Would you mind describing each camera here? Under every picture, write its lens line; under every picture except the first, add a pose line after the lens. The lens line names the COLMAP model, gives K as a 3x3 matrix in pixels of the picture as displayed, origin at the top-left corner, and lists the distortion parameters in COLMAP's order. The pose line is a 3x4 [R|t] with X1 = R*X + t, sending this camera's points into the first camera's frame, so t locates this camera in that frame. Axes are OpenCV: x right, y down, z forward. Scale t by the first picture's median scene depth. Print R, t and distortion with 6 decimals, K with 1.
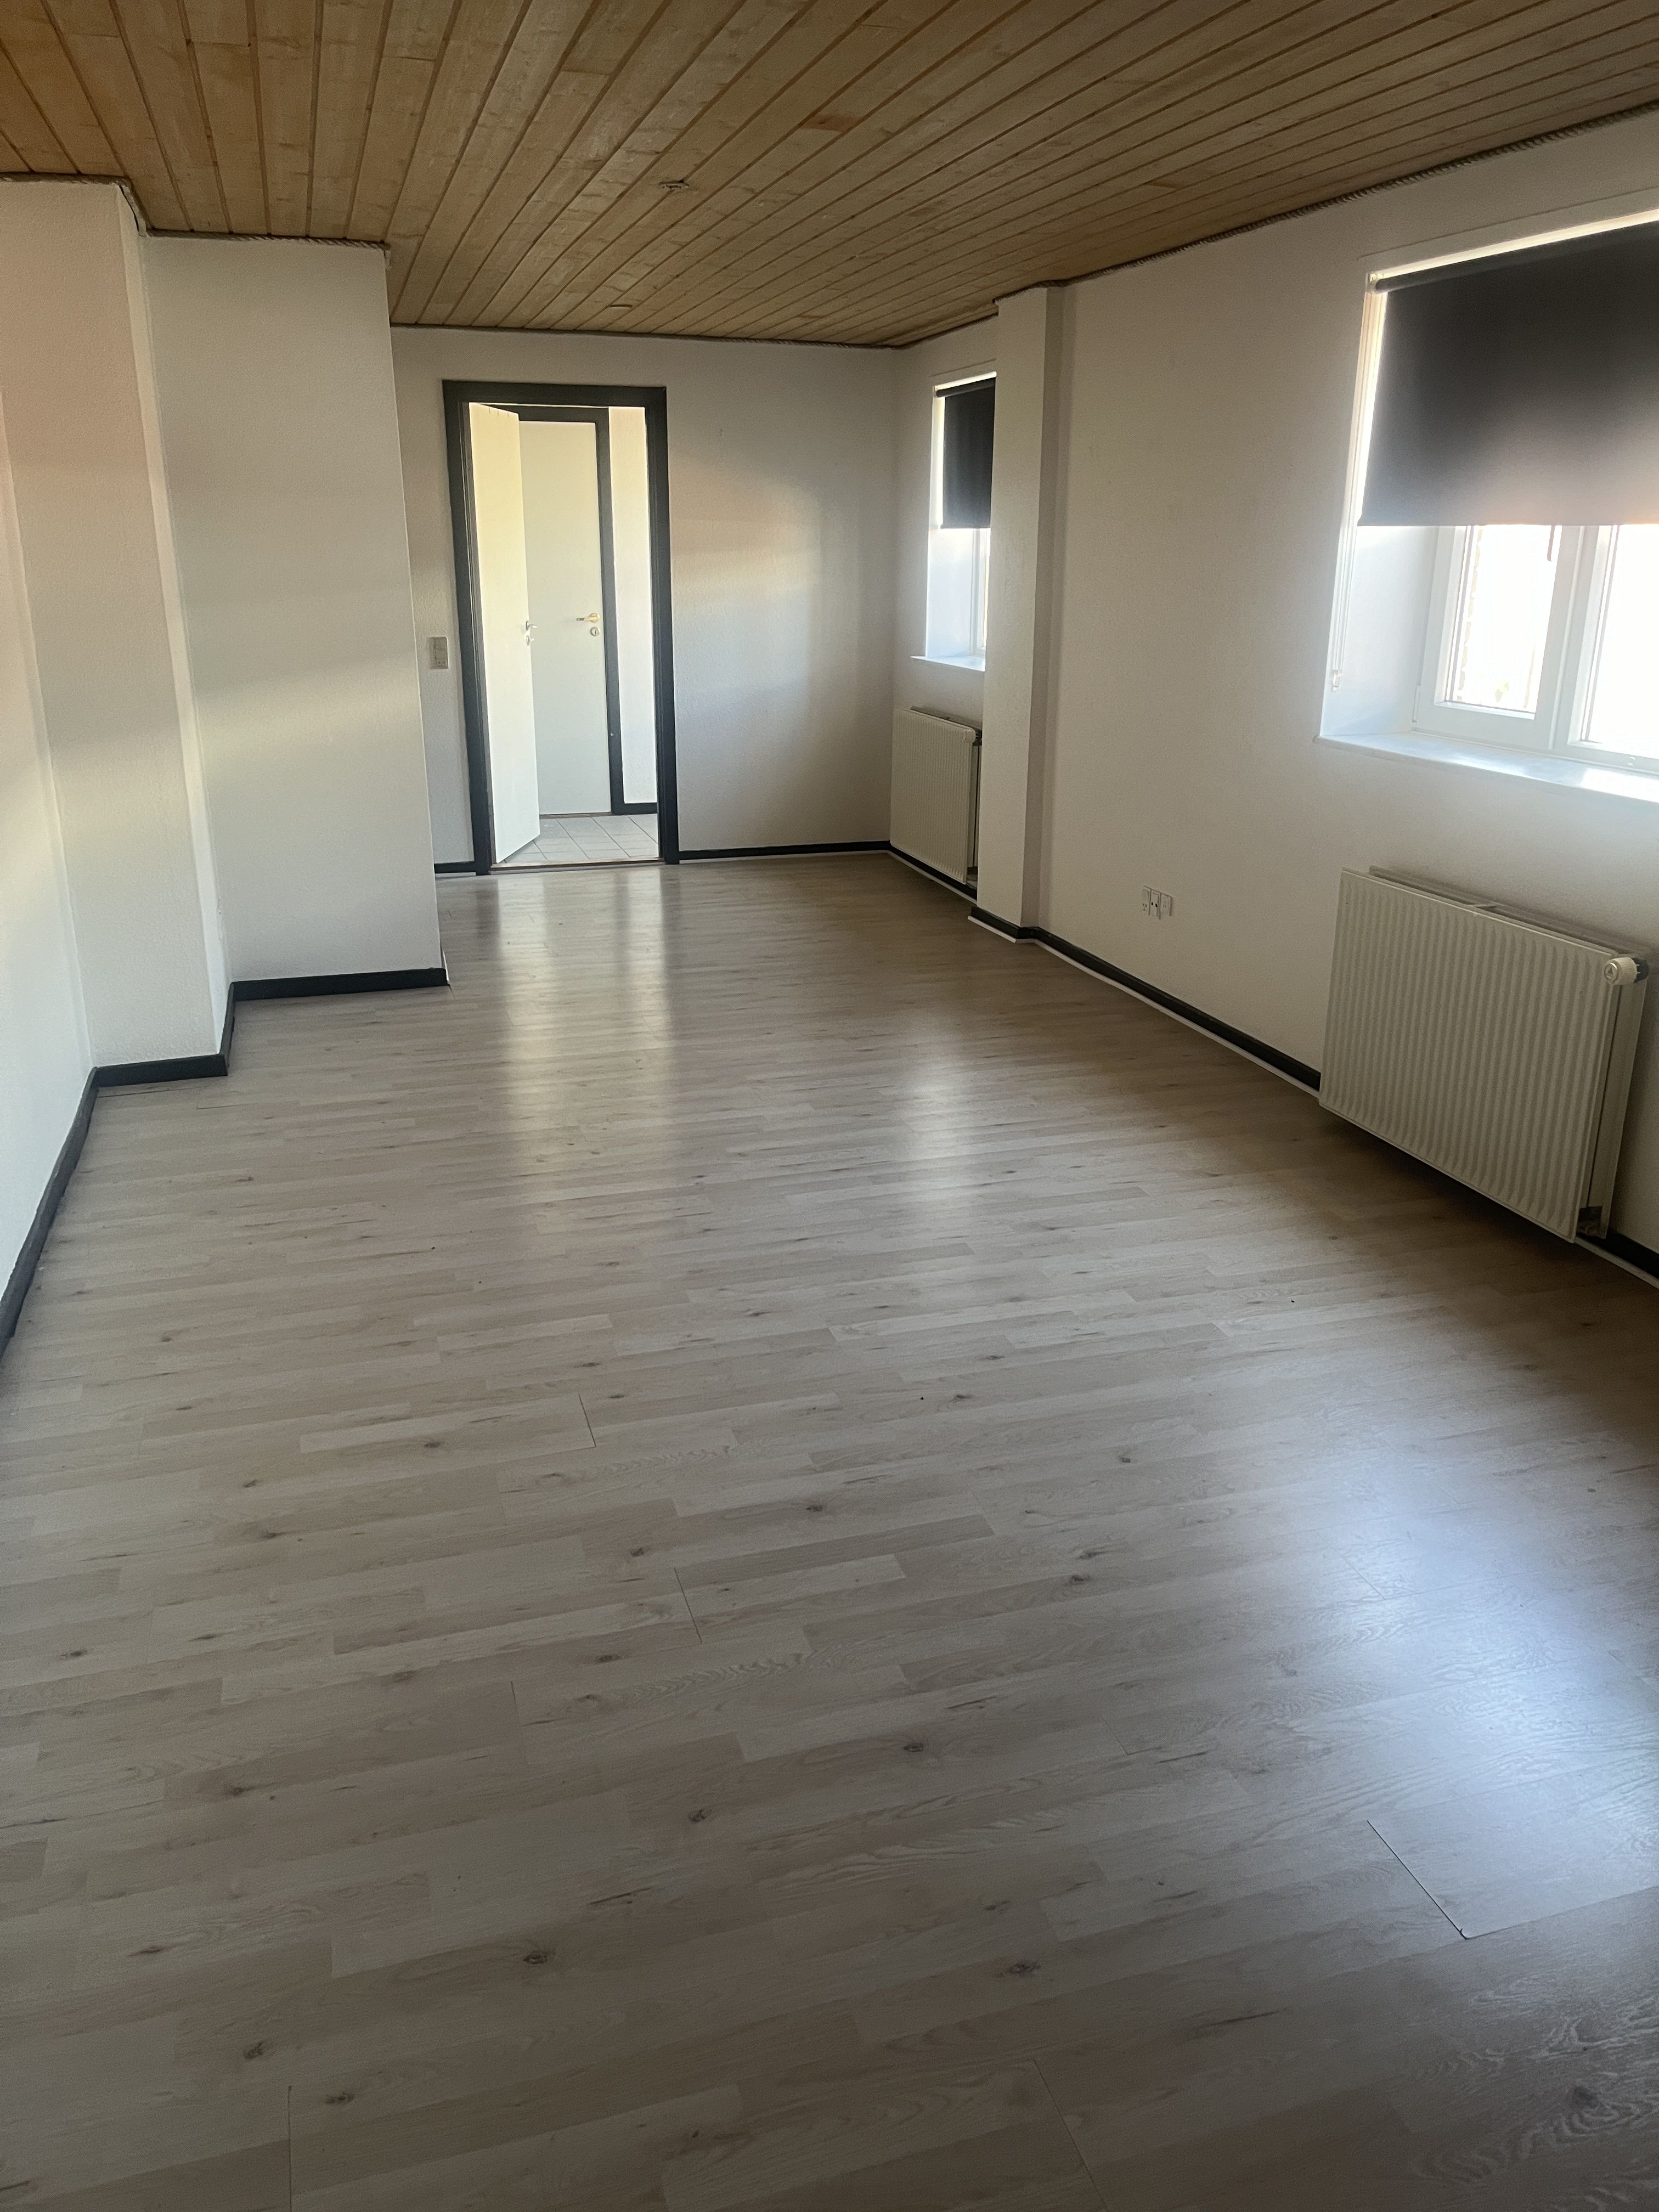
lens RADIAL K [[1672.9, 0, 830.8], [0, 1672.9, 1104.8], [0, 0, 1]] dist [-0.000551, -0.000253]
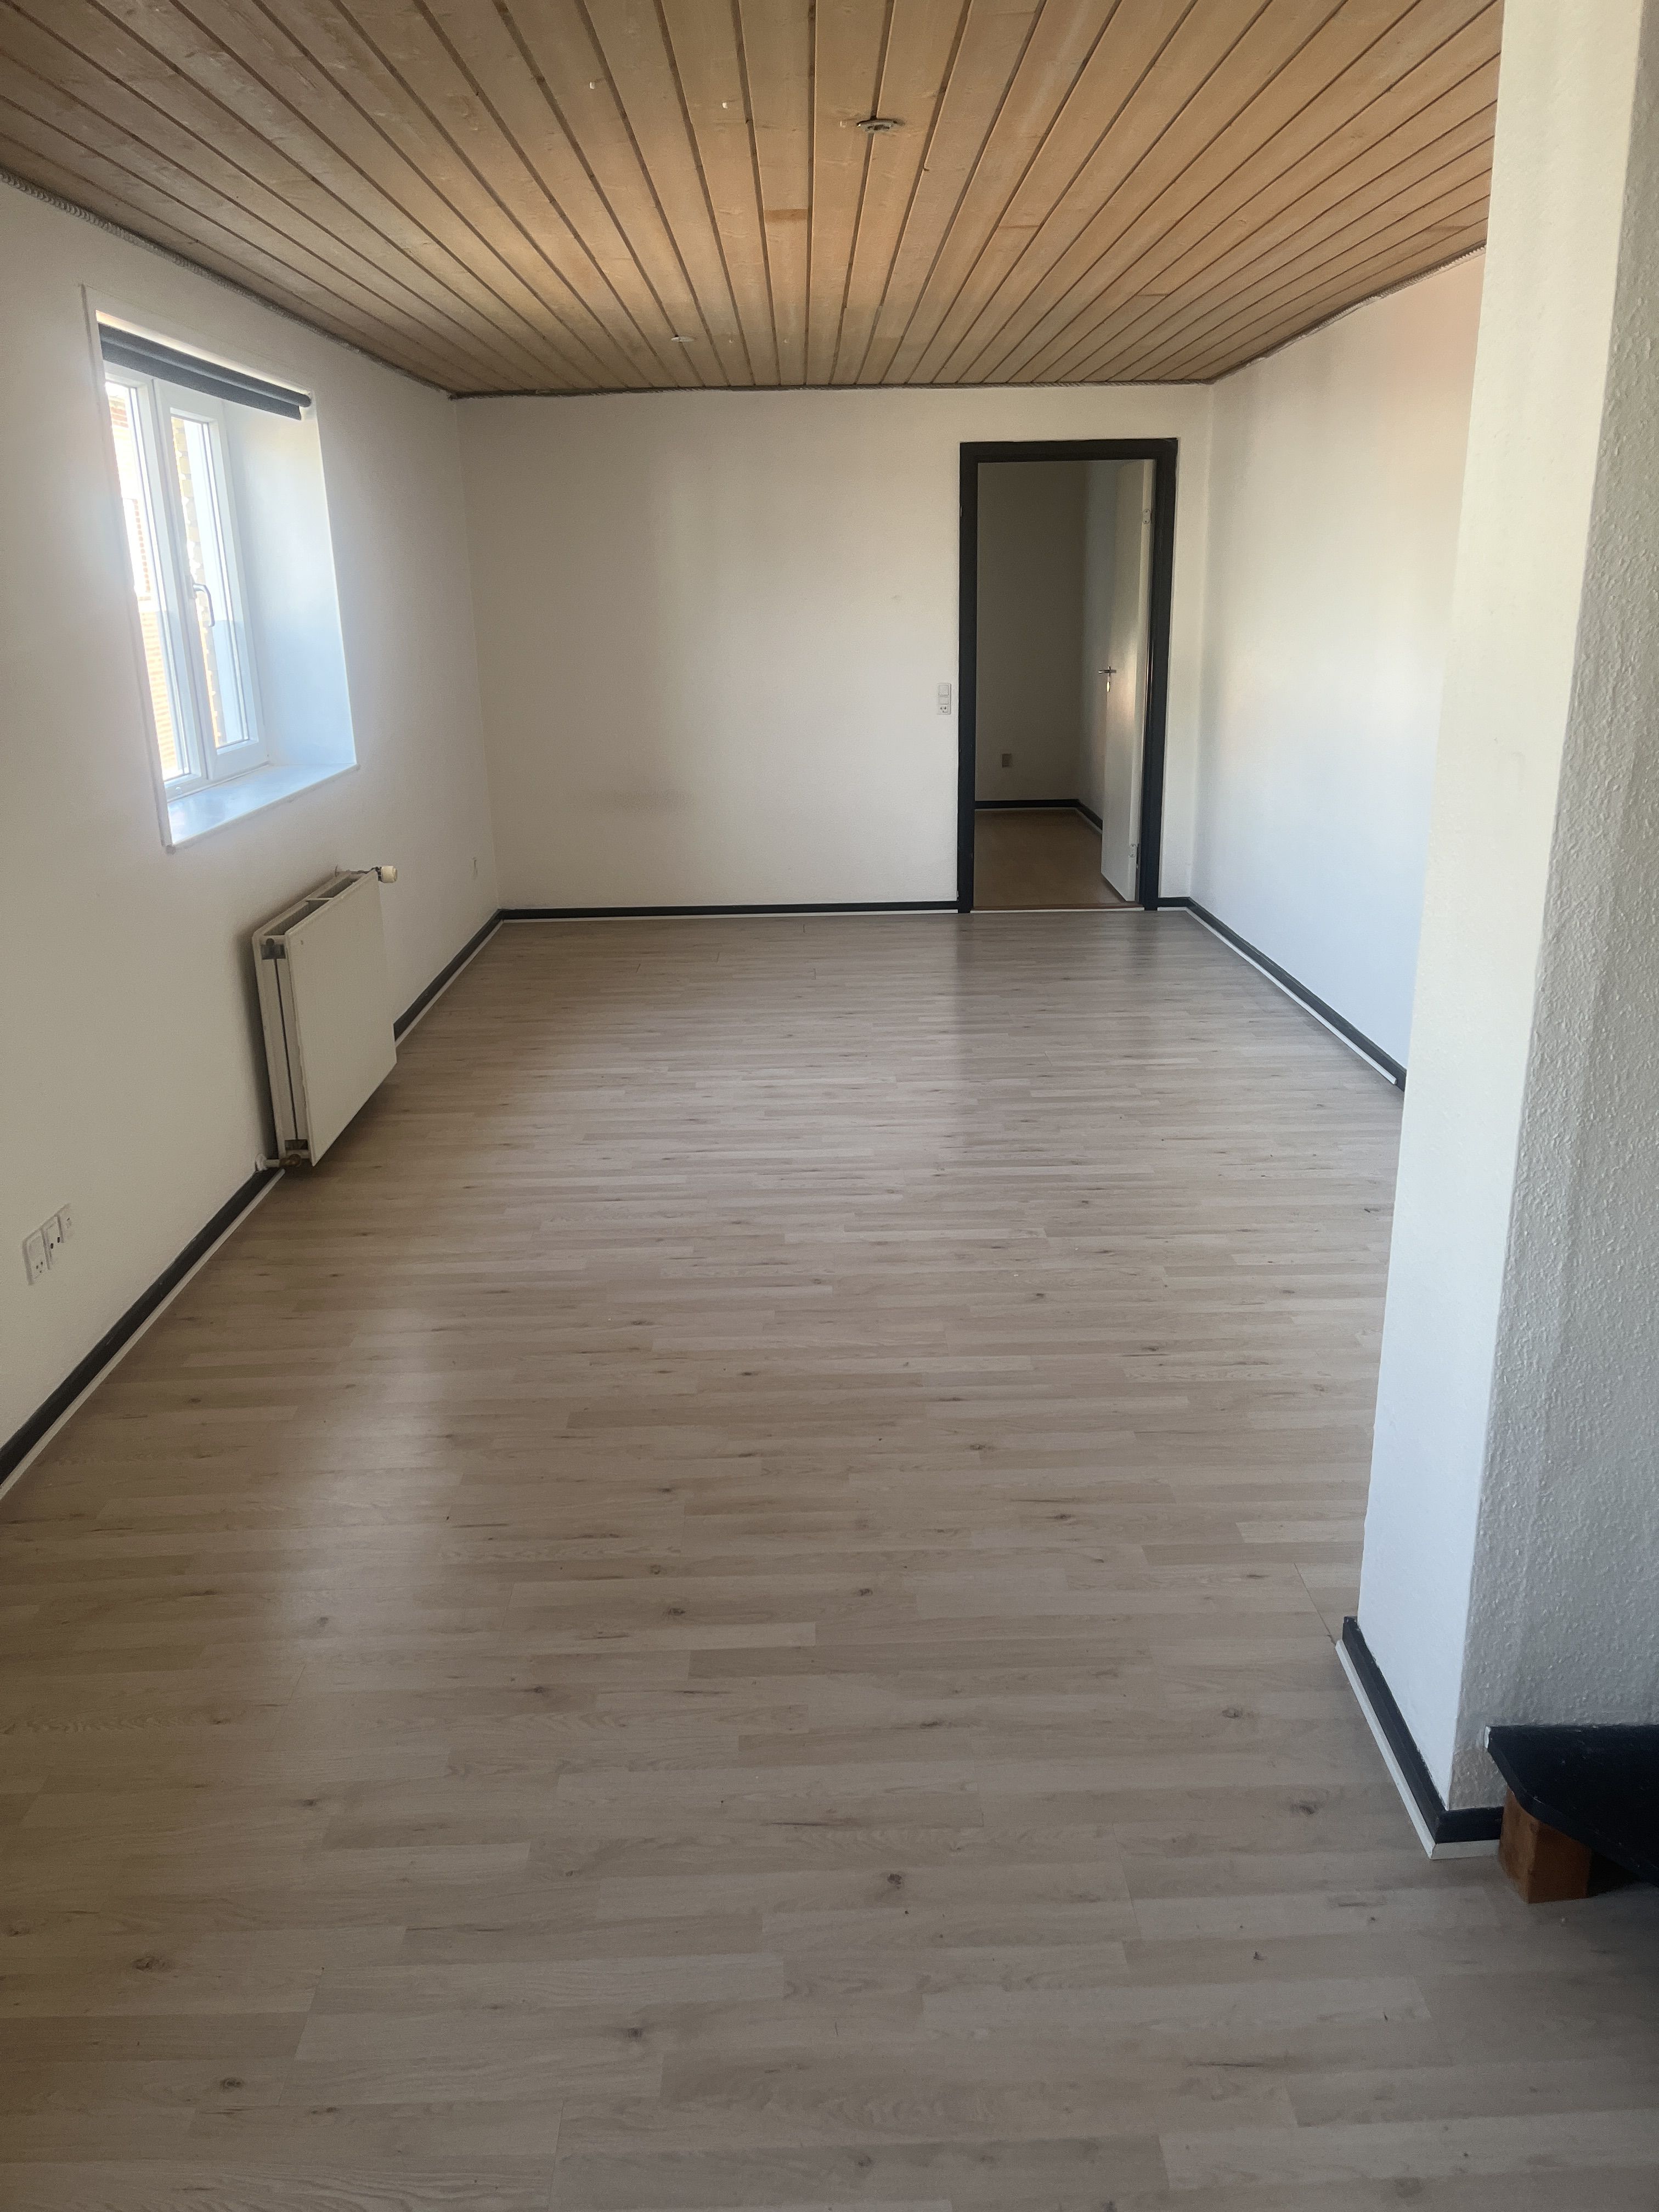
lens RADIAL K [[1672.9, 0, 831.9], [0, 1672.9, 1107.9], [0, 0, 1]] dist [-0.000551, -0.000253]
pose [[-0.962289, -0.070870, 0.262636, -0.306624], [0.099594, 0.806652, 0.582575, -0.661966], [-0.253142, 0.586762, -0.769174, 1.901767]]
